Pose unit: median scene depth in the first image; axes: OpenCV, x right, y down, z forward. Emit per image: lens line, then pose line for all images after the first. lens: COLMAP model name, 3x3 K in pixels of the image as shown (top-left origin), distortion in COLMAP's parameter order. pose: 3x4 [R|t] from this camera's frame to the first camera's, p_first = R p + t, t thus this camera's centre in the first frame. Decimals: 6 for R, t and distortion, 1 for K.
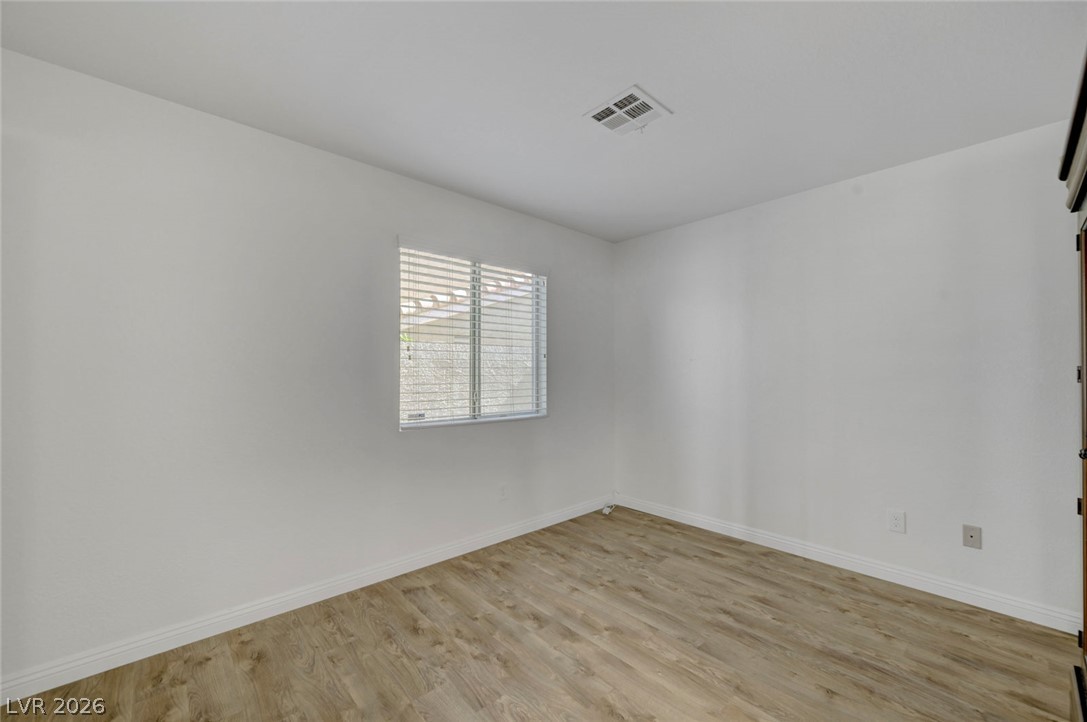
lens RADIAL K [[431.4, 0, 545.2], [0, 431.4, 366.1], [0, 0, 1]] dist [-0.000798, 0.000634]
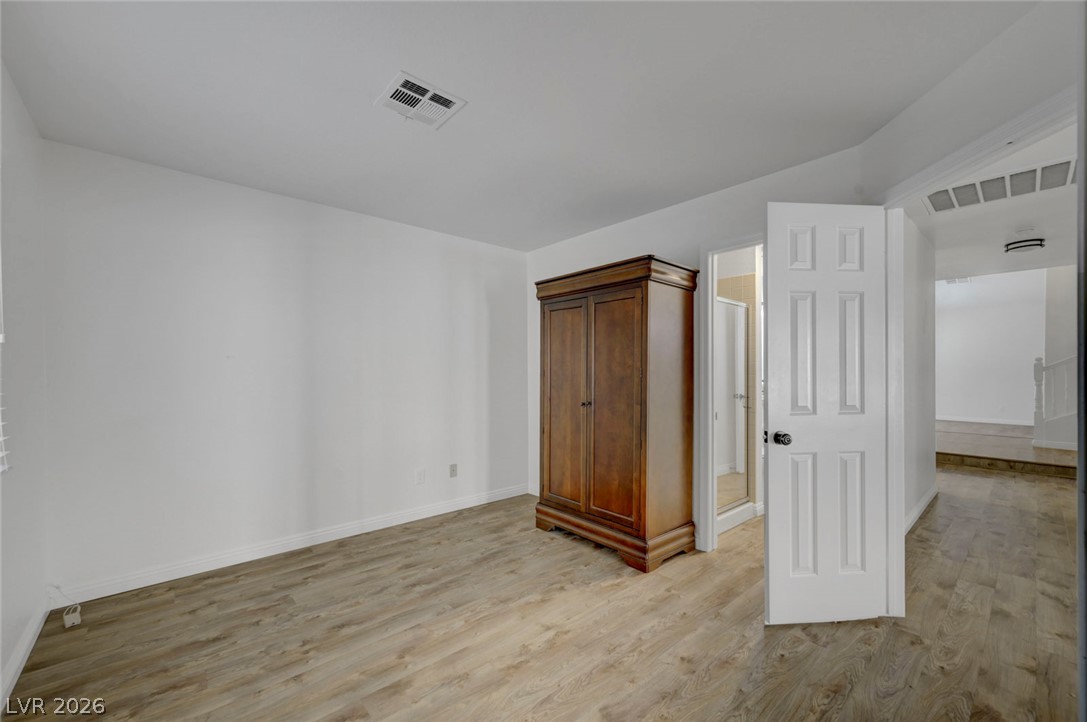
lens RADIAL K [[431.4, 0, 545.3], [0, 431.4, 365.4], [0, 0, 1]] dist [-0.000798, 0.000634]
pose [[0.013679, 0.014428, 0.999802, -0.637411], [-0.011203, 0.999835, -0.014275, 0.005353], [-0.999844, -0.011006, 0.013839, 0.574451]]
